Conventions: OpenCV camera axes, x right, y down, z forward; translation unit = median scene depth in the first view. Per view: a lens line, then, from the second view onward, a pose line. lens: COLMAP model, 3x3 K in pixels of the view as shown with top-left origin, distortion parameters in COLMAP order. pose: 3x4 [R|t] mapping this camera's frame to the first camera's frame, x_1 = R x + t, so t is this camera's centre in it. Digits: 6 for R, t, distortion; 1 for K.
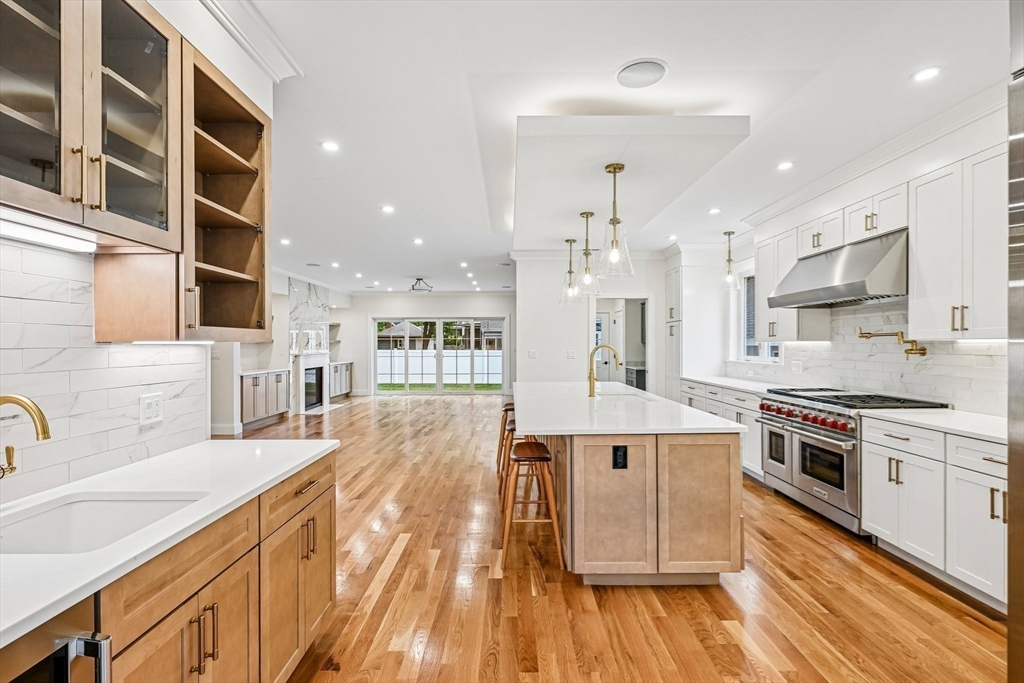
lens RADIAL K [[461.6, 0, 515.0], [0, 461.6, 347.1], [0, 0, 1]] dist [-0.004259, -0.000274]
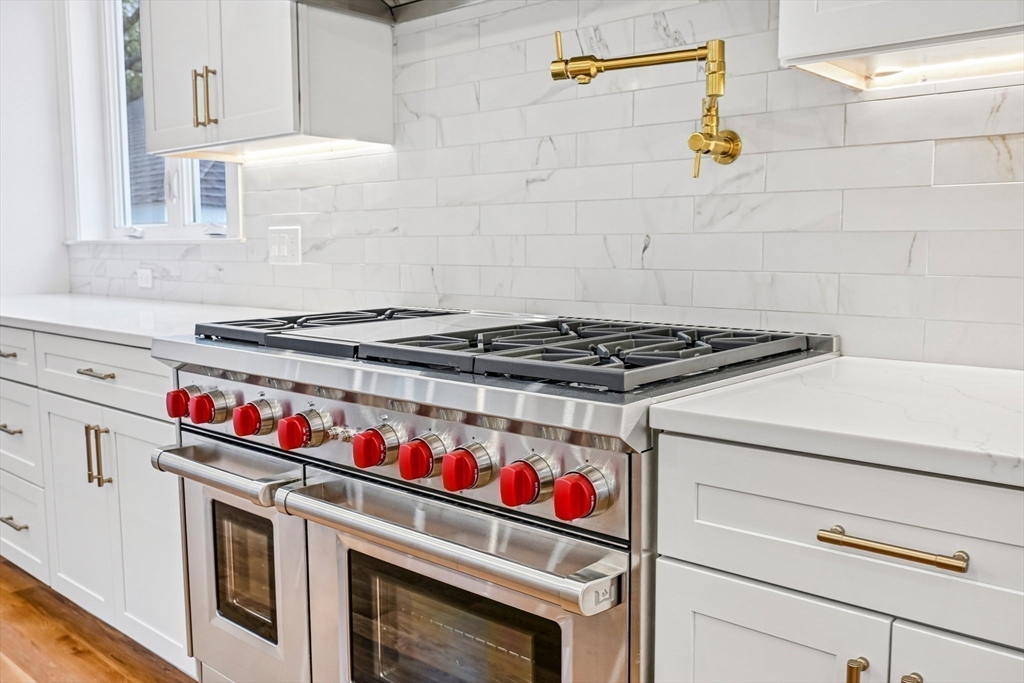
lens RADIAL K [[870.6, 0, 513.2], [0, 870.6, 343.0], [0, 0, 1]] dist [-0.009877, -0.001841]
pose [[0.660346, -0.083346, 0.746322, 0.339543], [0.003631, 0.994165, 0.107812, 0.055764], [-0.750953, -0.068484, 0.656795, 0.617255]]
